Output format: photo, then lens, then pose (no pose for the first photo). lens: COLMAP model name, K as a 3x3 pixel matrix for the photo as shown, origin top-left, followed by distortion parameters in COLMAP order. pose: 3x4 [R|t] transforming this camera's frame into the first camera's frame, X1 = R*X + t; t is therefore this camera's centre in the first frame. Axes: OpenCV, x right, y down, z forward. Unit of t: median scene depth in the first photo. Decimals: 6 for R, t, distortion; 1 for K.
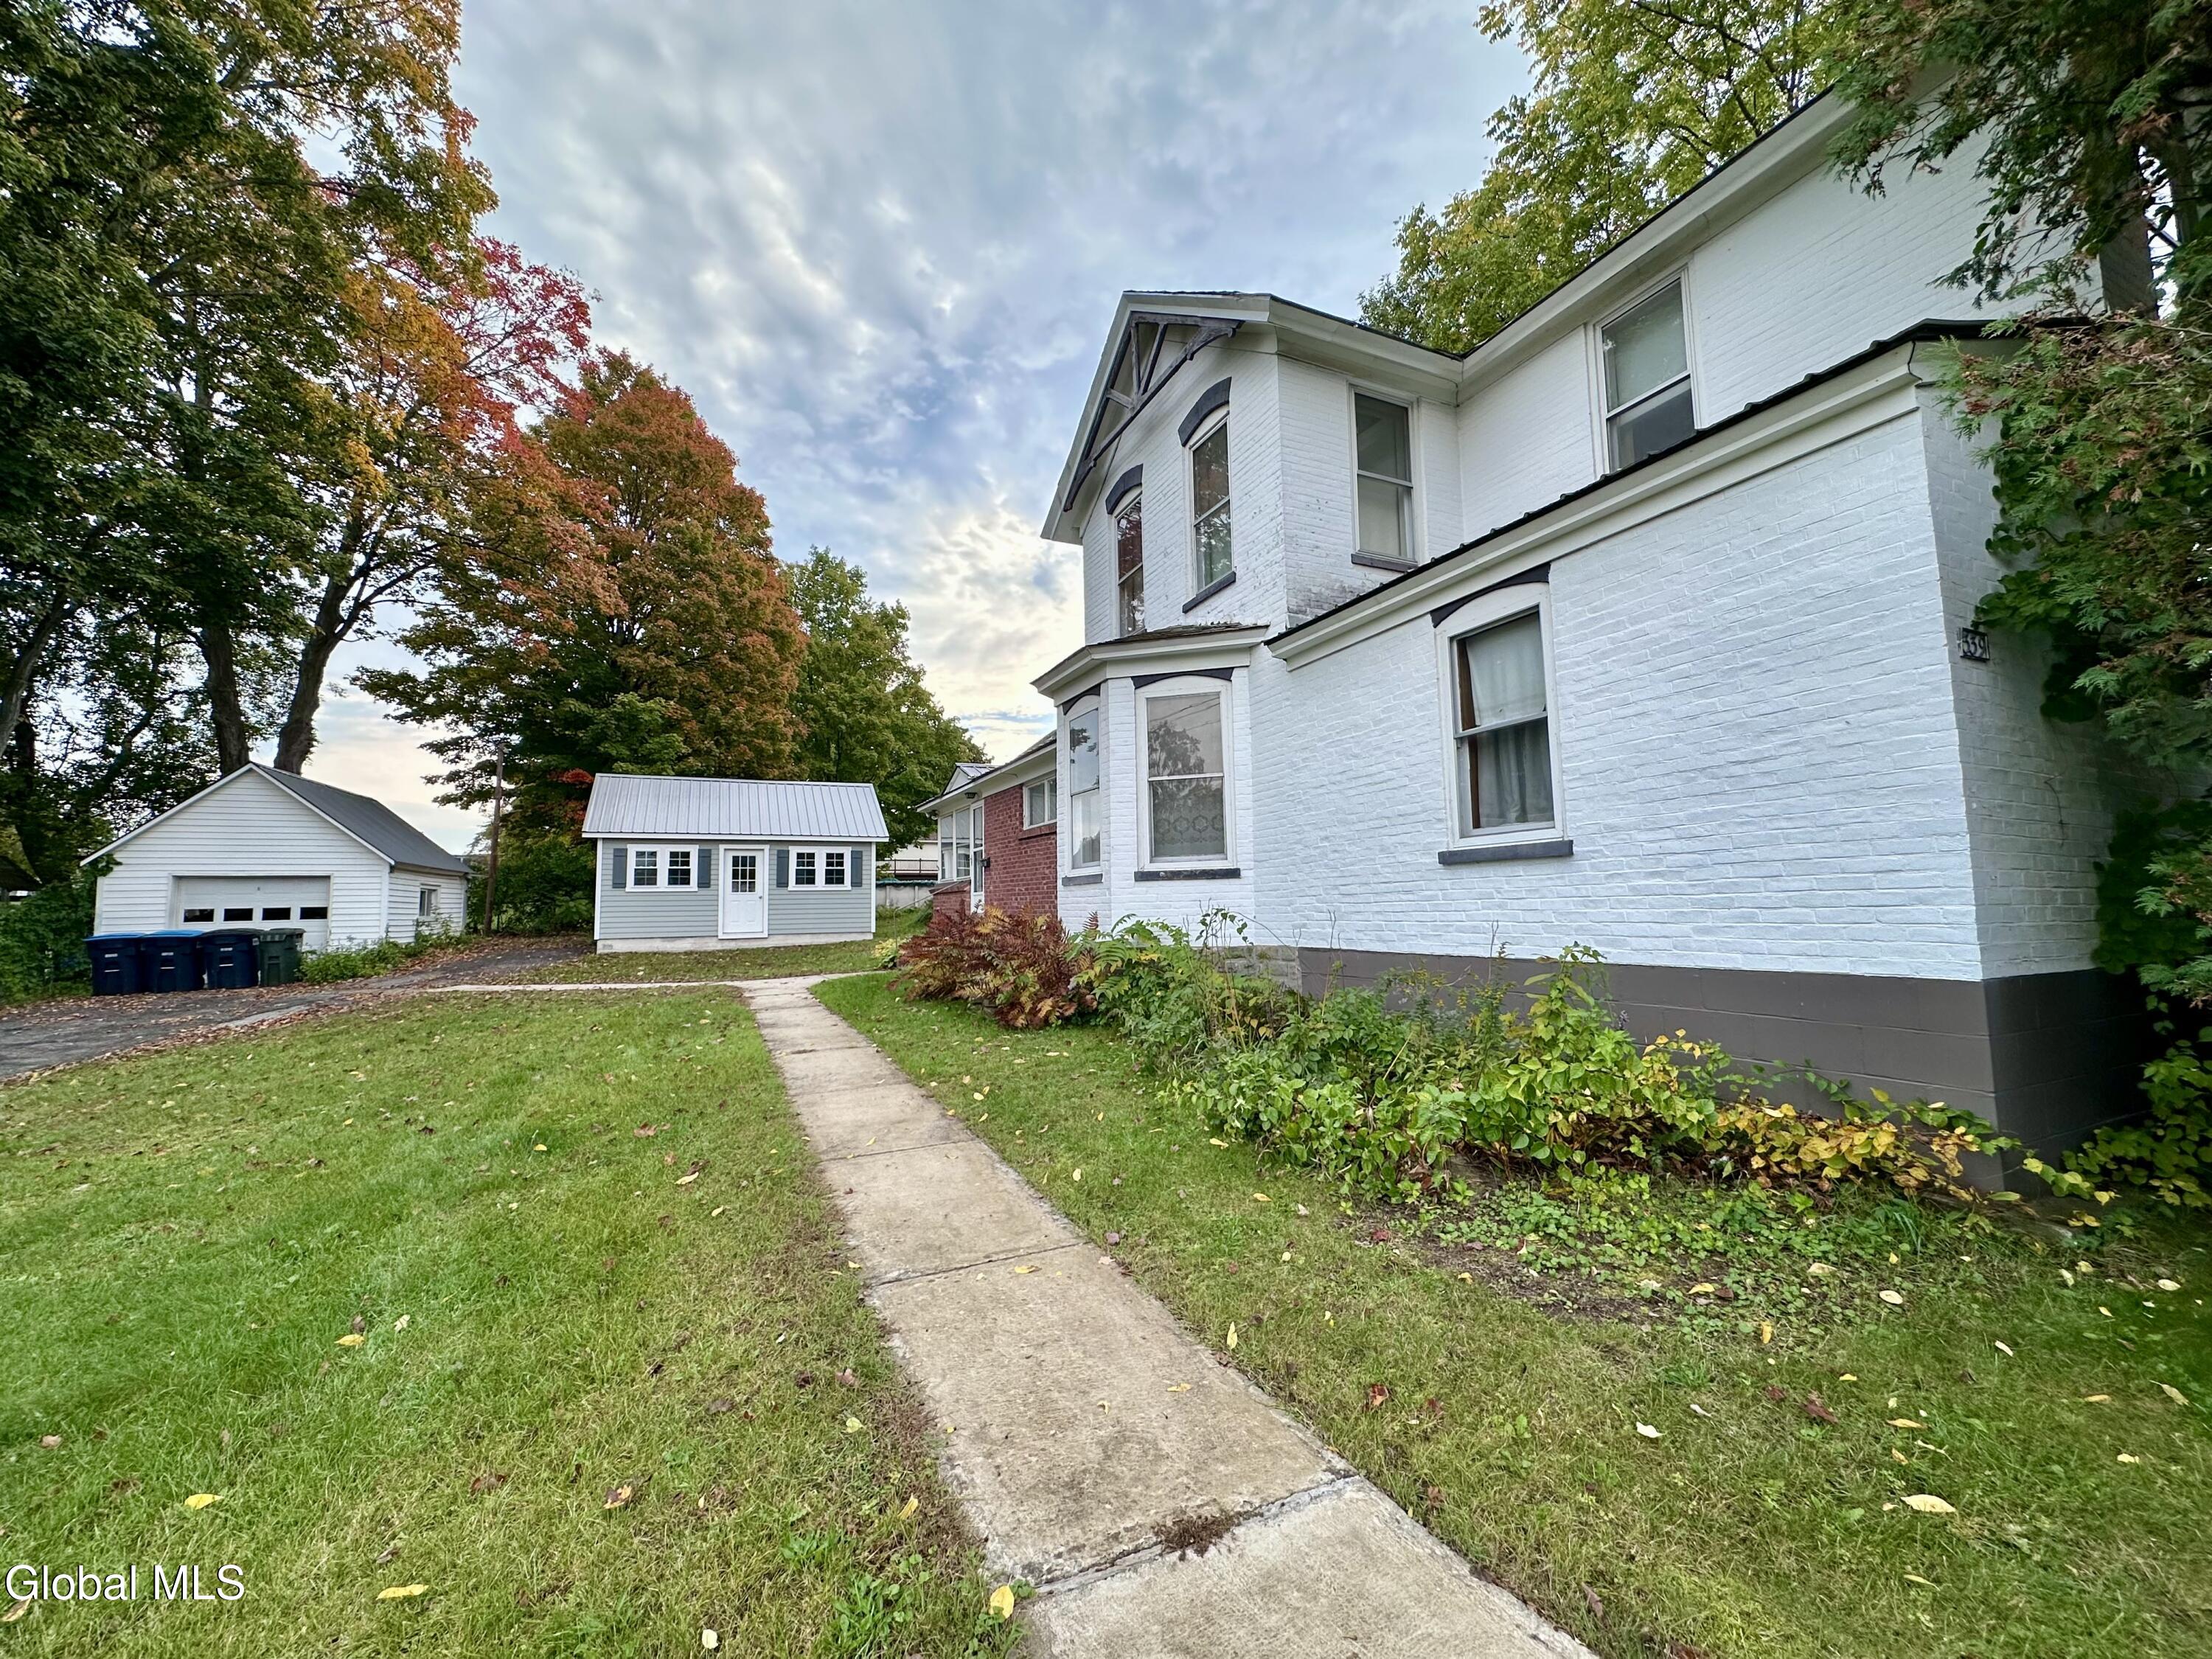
lens RADIAL K [[883.3, 0, 1104.9], [0, 883.3, 838.0], [0, 0, 1]] dist [-0.000753, 0.000084]
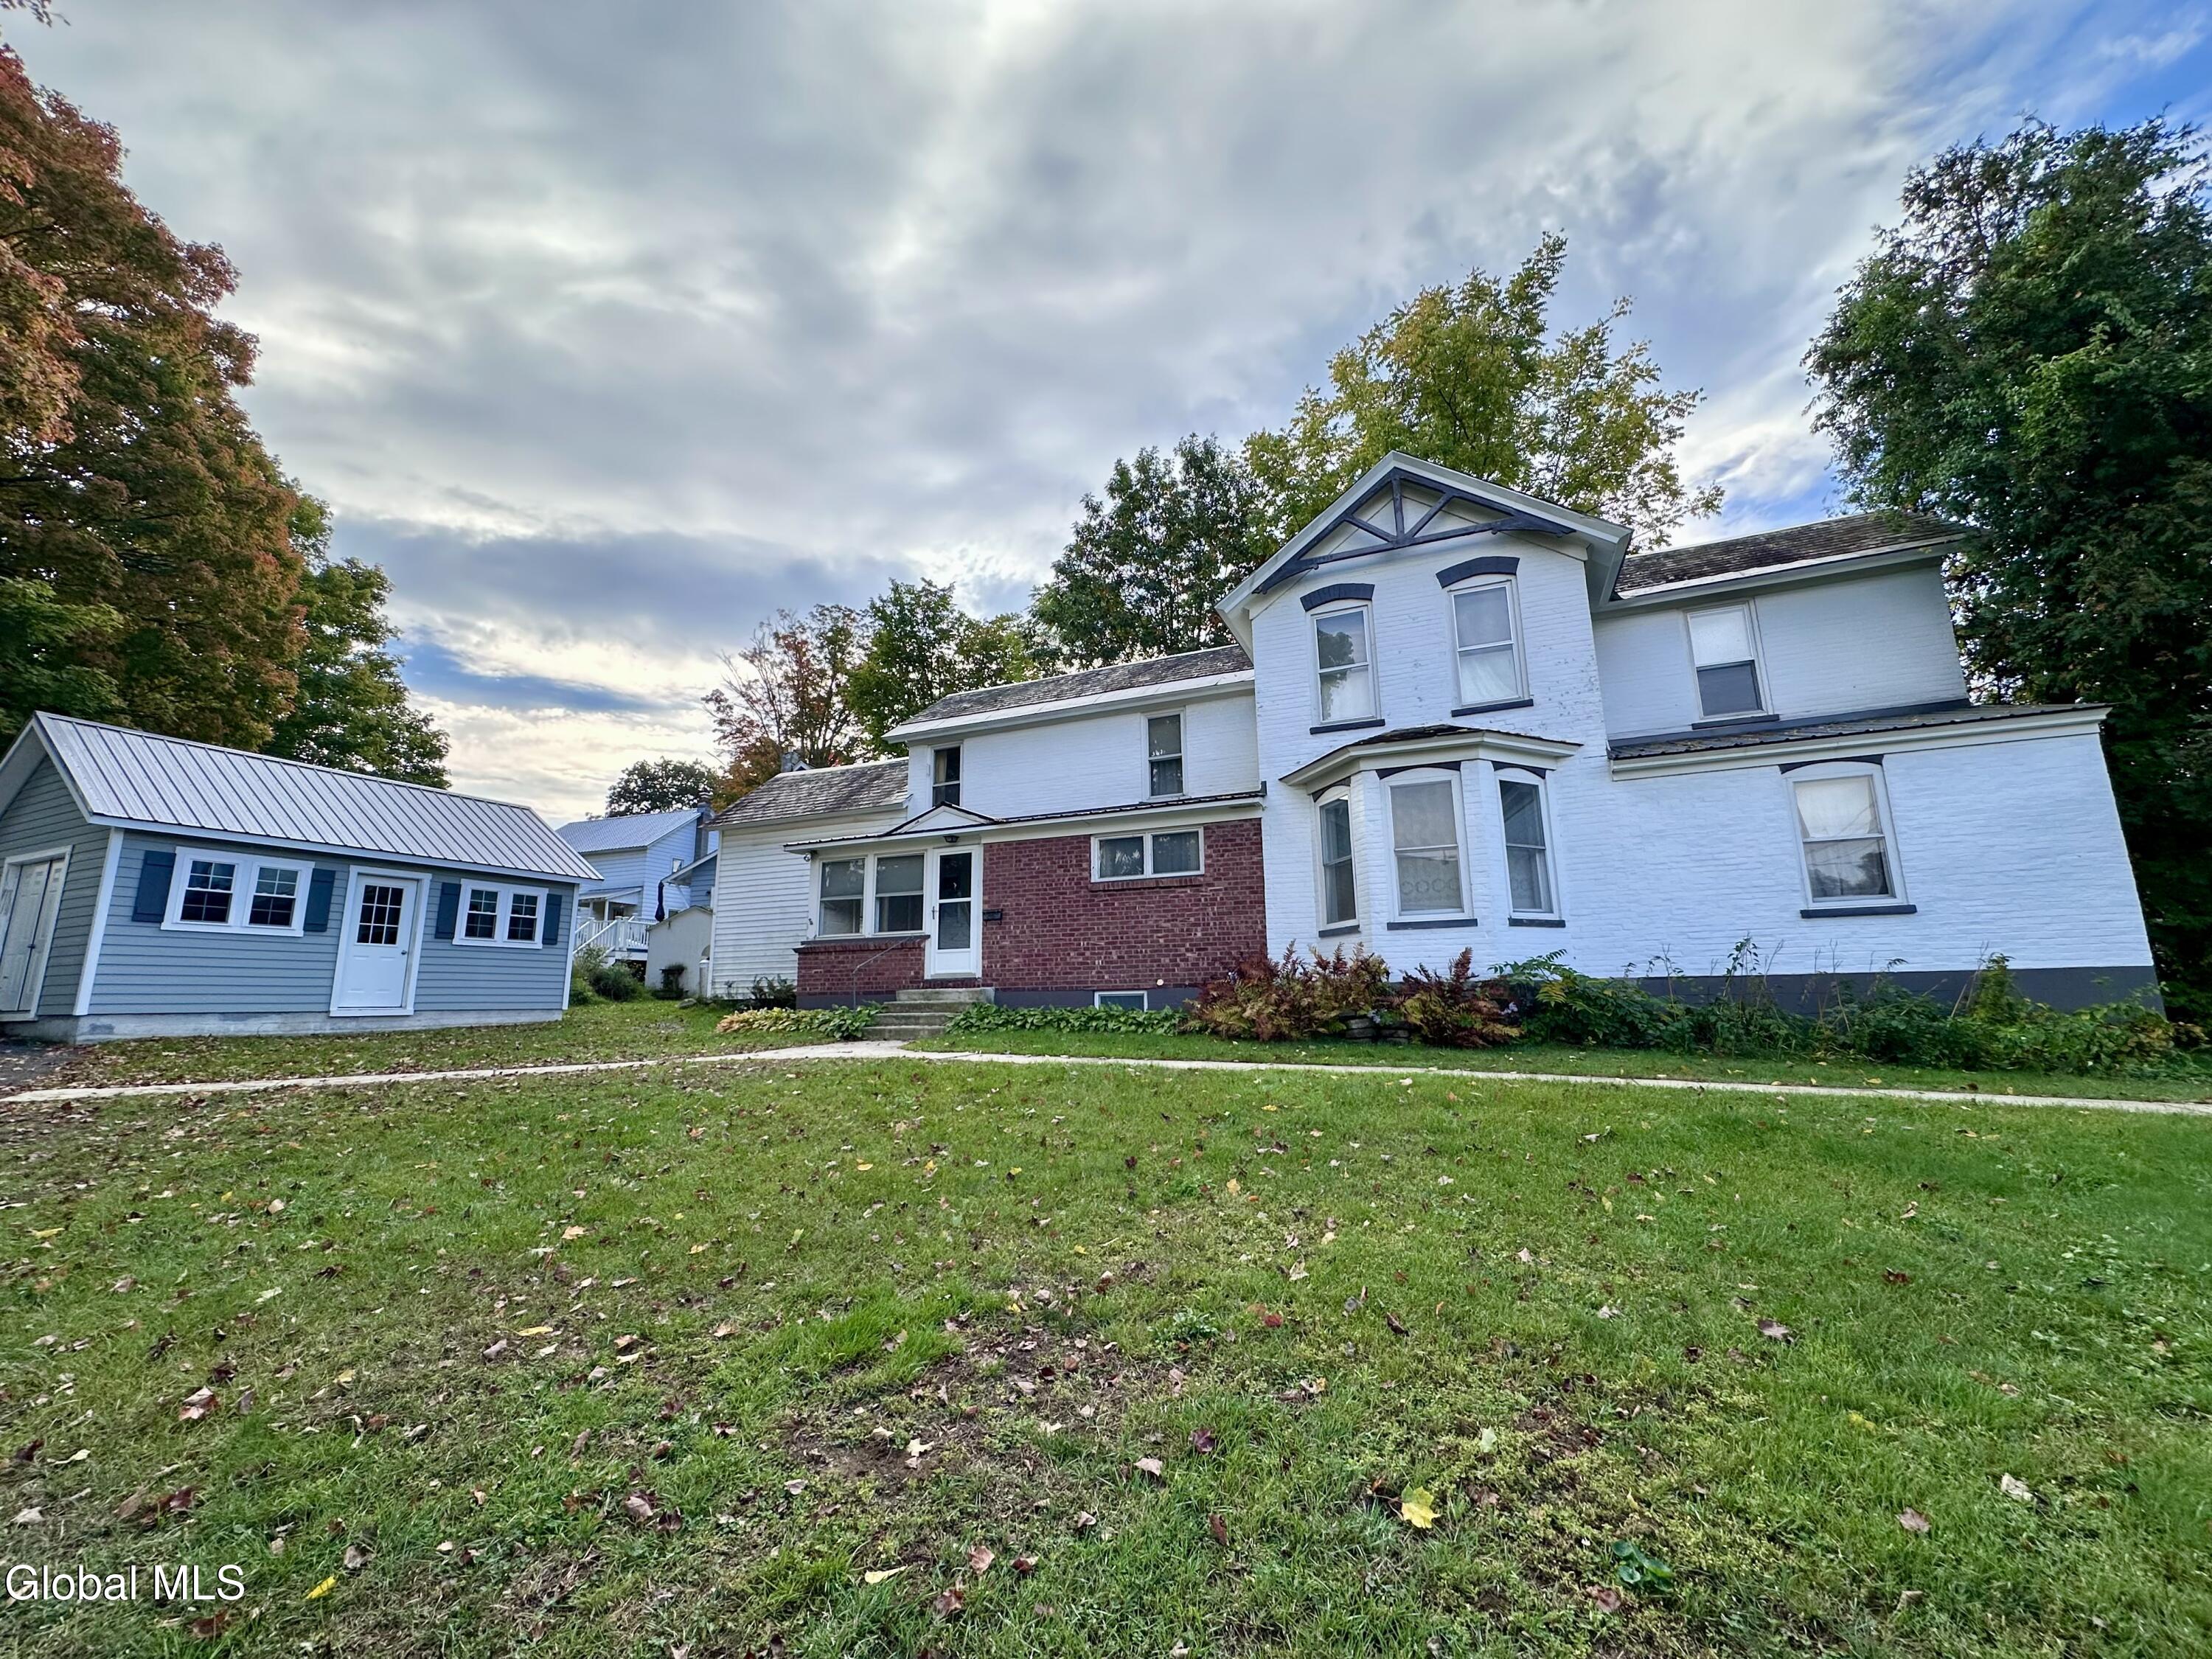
lens RADIAL K [[883.3, 0, 1100.5], [0, 883.3, 829.0], [0, 0, 1]] dist [-0.000753, 0.000084]
pose [[0.747593, 0.136070, 0.650069, -0.450471], [-0.051767, 0.987748, -0.147218, 0.047355], [-0.662137, 0.076407, 0.745478, 0.170510]]
